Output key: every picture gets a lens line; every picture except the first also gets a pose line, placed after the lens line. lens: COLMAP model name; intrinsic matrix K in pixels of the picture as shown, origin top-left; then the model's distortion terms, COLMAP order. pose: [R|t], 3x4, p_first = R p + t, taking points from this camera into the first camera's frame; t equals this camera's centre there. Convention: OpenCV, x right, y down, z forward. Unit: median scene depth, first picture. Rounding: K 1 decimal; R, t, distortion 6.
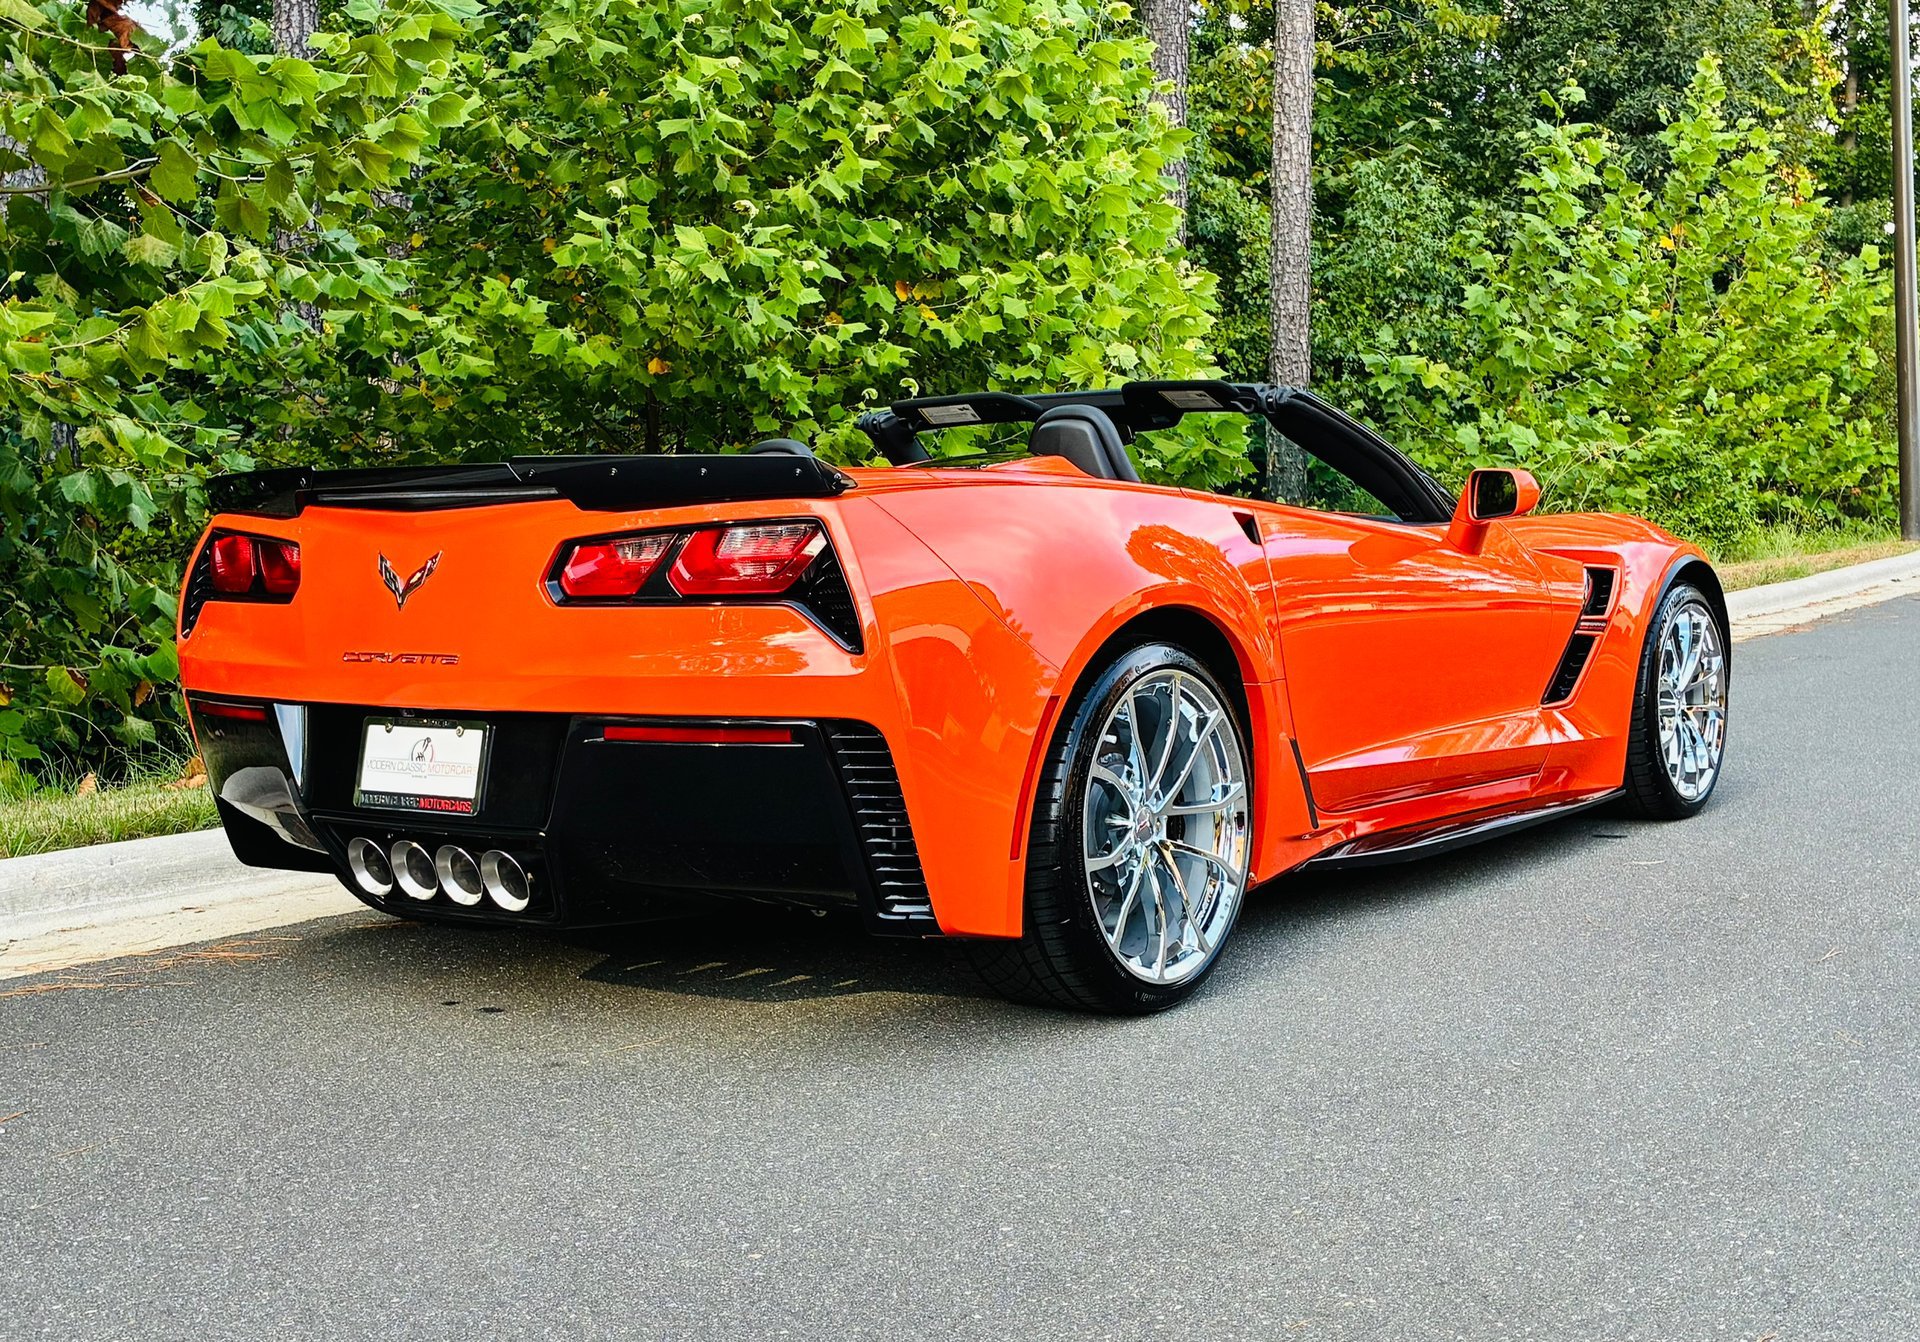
lens RADIAL K [[2465.7, 0, 962.9], [0, 2465.7, 709.1], [0, 0, 1]] dist [0.149962, -0.659872]
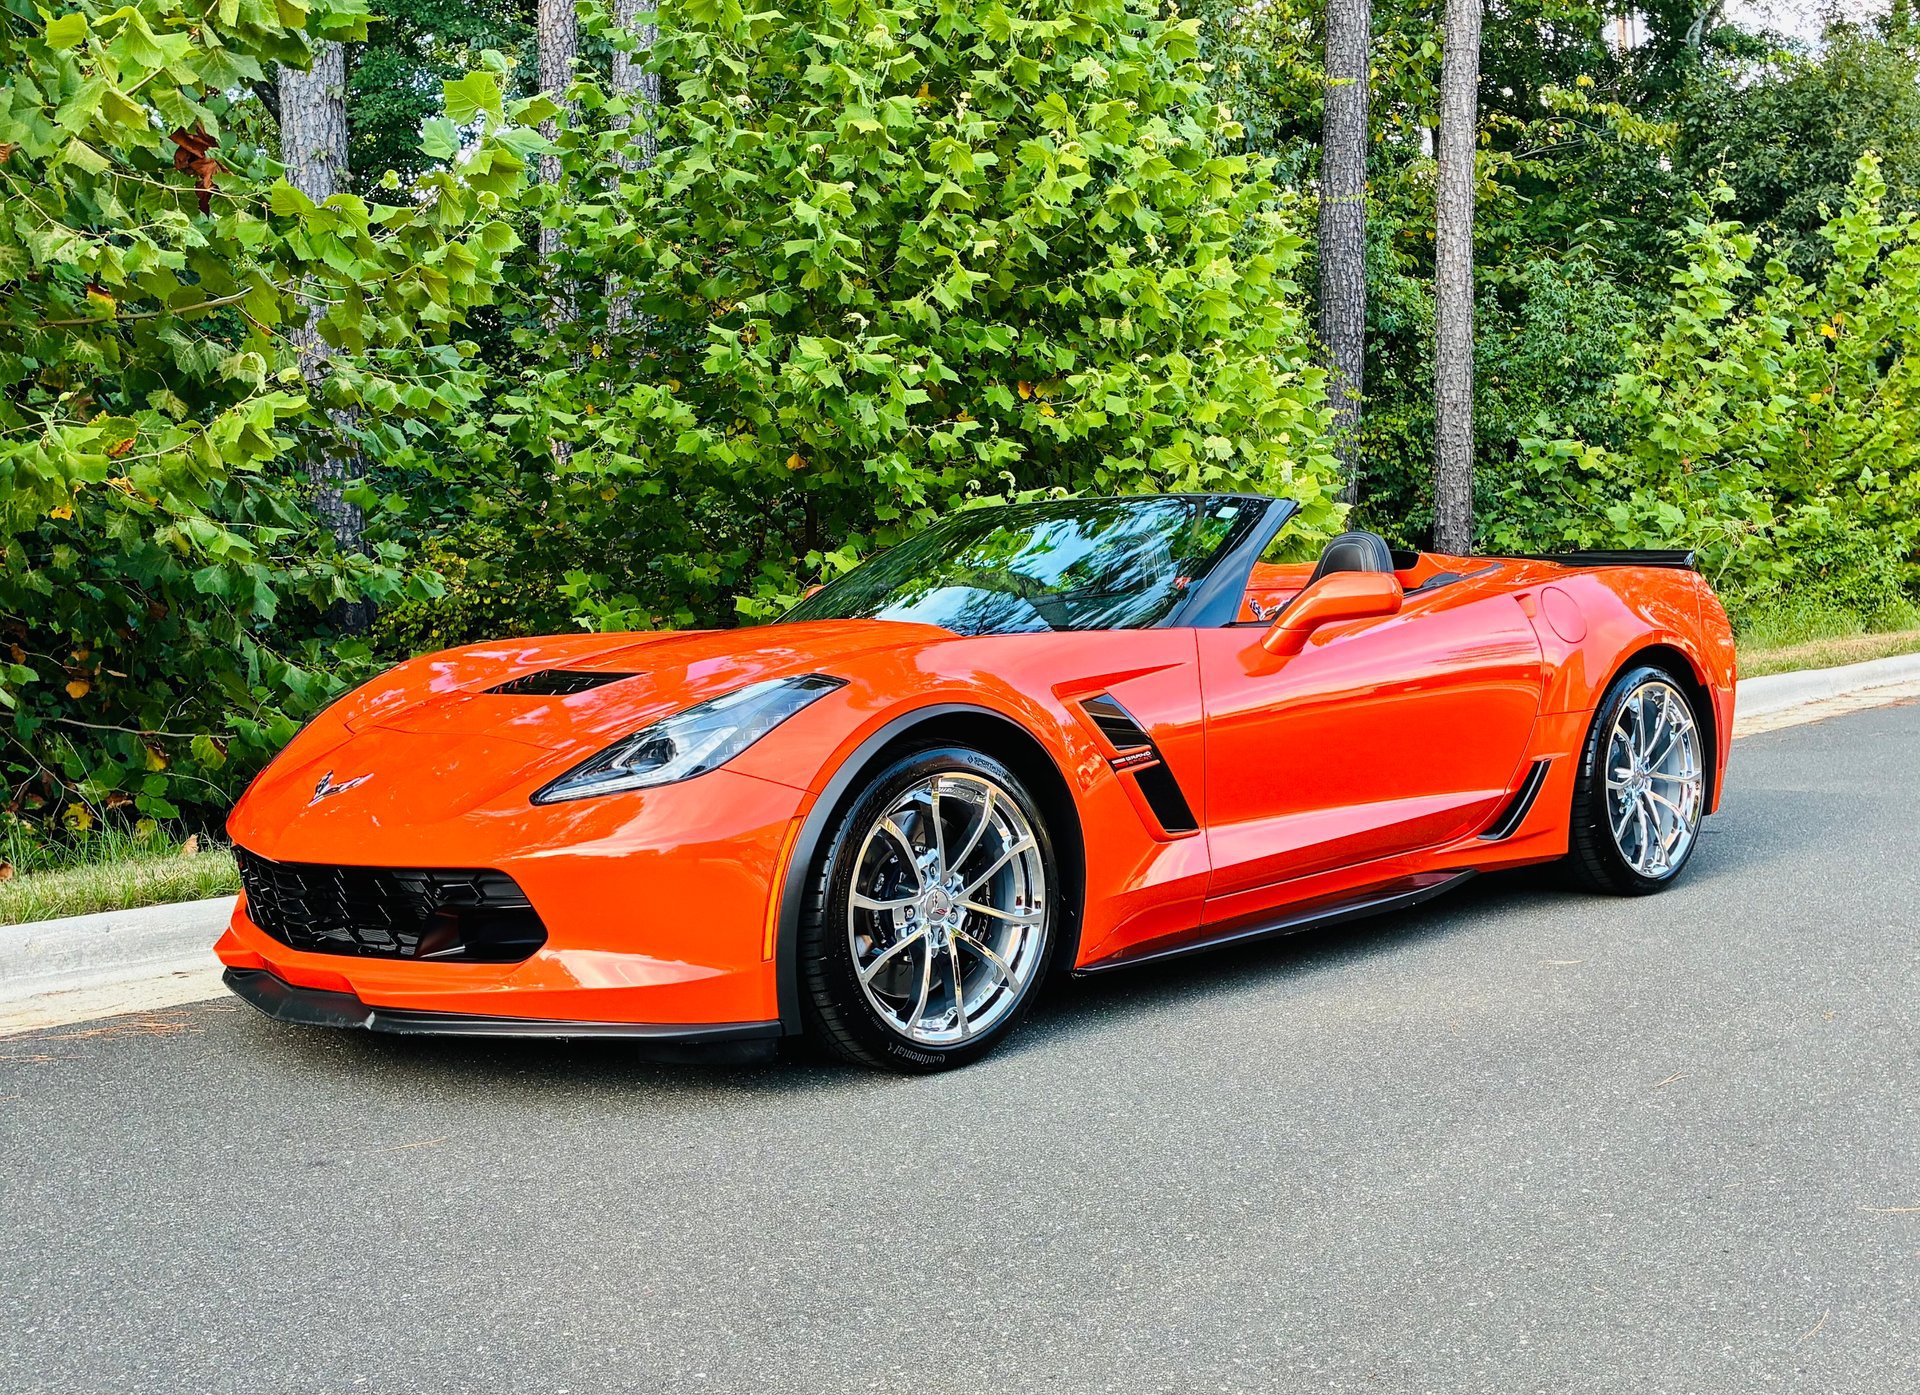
lens RADIAL K [[2145.3, 0, 958.1], [0, 2145.3, 738.7], [0, 0, 1]] dist [0.057314, -0.137678]
pose [[0.989956, 0.011347, -0.140923, 0.084713], [-0.011568, 0.999933, -0.000752, -0.013826], [0.140905, 0.002375, 0.990020, 0.055287]]
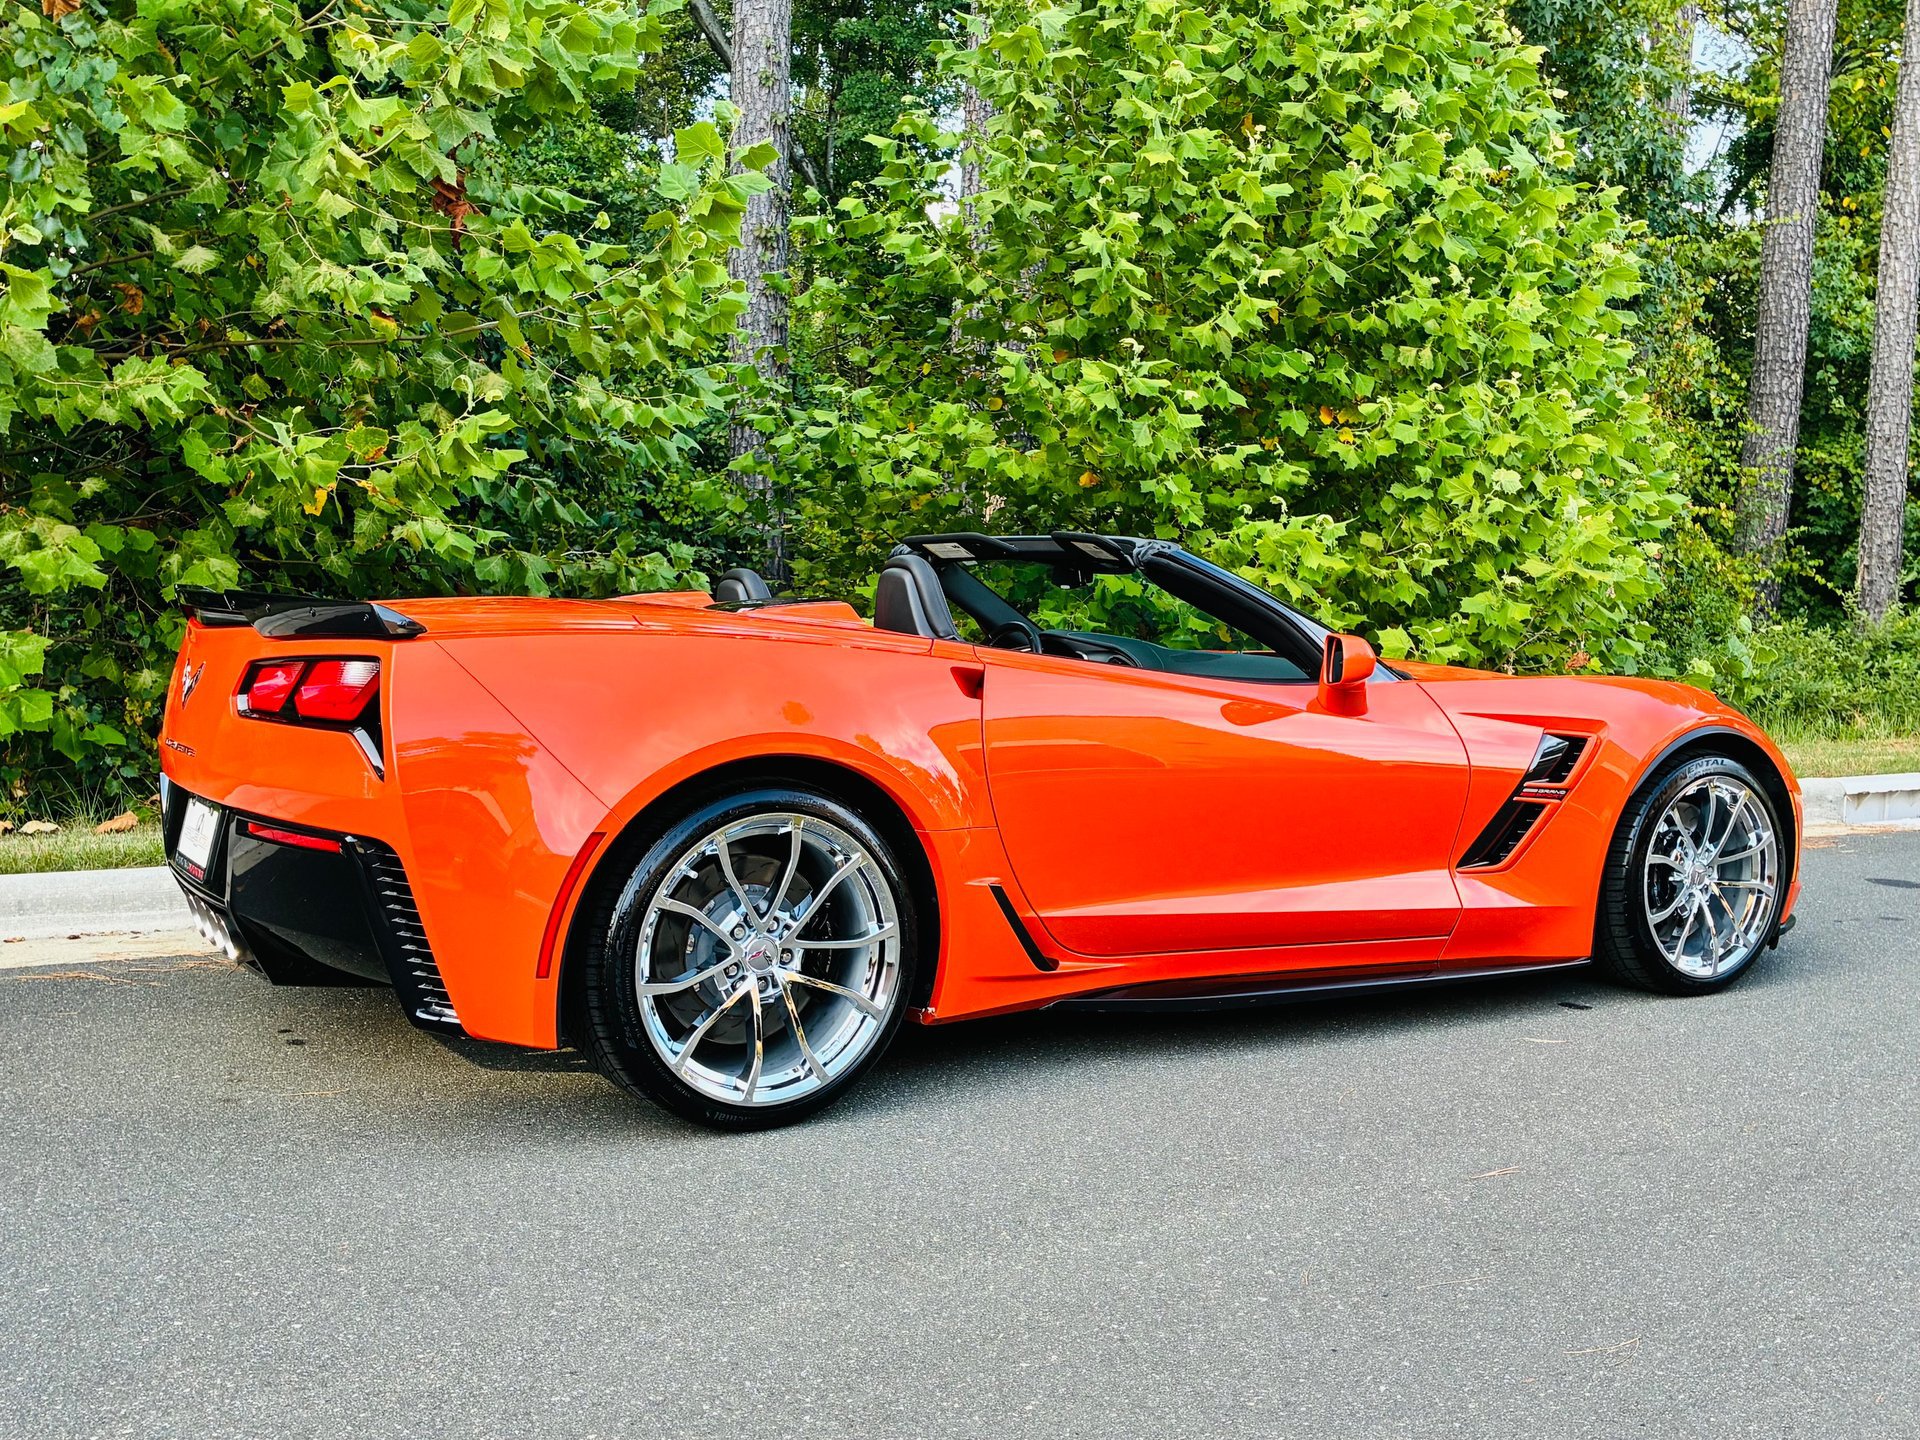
lens RADIAL K [[2105.7, 0, 920.5], [0, 2105.7, 713.9], [0, 0, 1]] dist [0.005895, 0.004137]
pose [[0.921157, 0.072514, -0.382375, 0.183616], [-0.077727, 0.996973, 0.001819, -0.024678], [0.381350, 0.028046, 0.924005, 0.068156]]
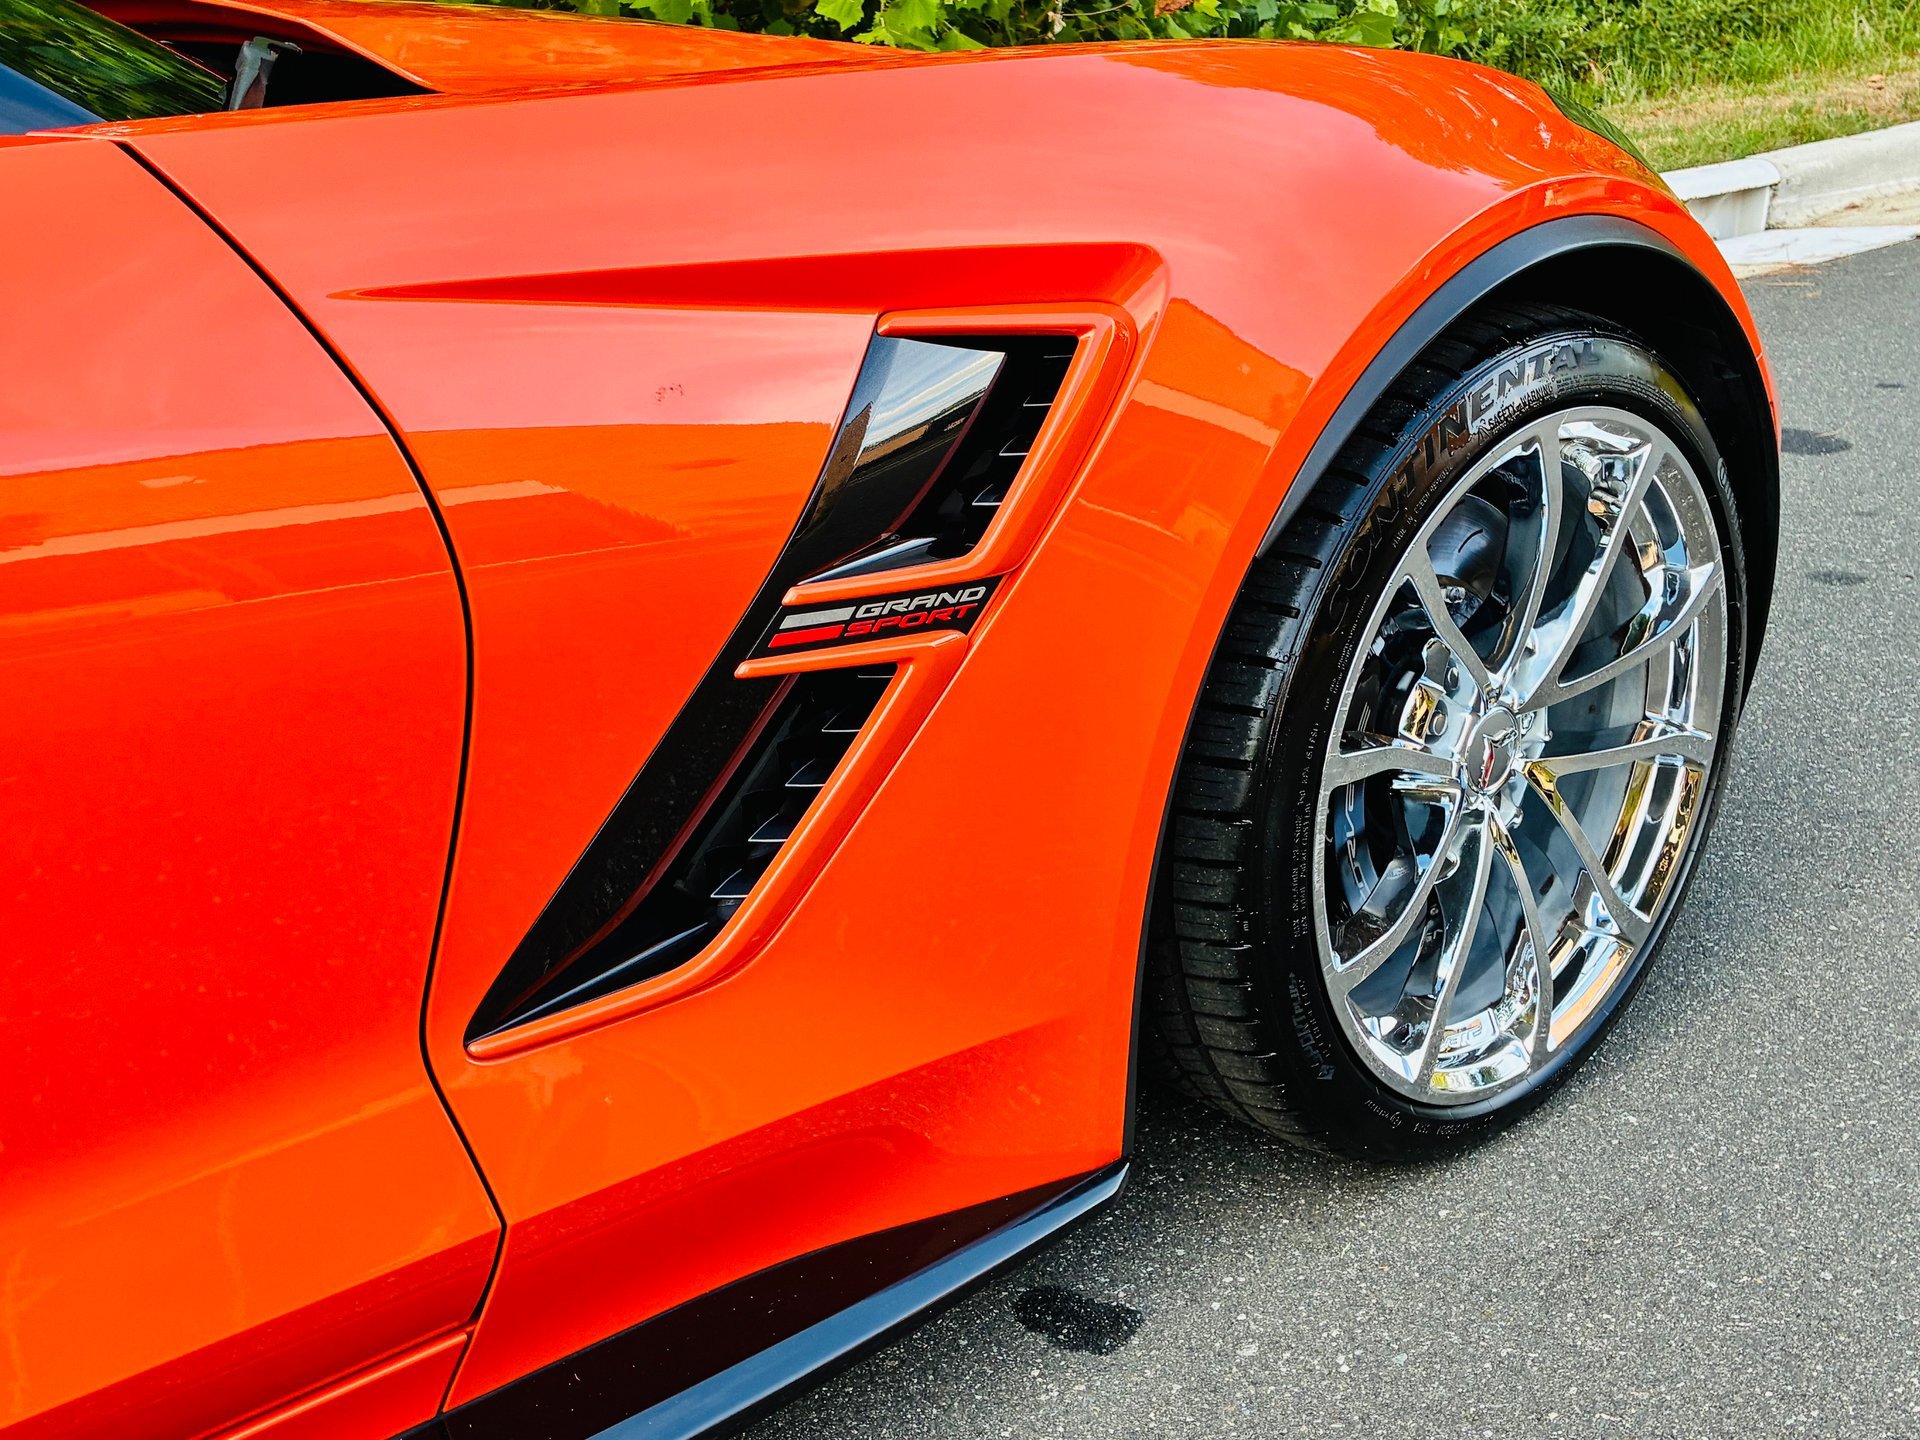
lens RADIAL K [[2122.1, 0, 928.1], [0, 2122.1, 710.1], [0, 0, 1]] dist [0.005439, 0.009092]
pose [[0.975659, 0.084764, -0.202250, 0.160450], [-0.026445, 0.961023, 0.275202, -0.039314], [0.217694, -0.263155, 0.939872, 0.406077]]
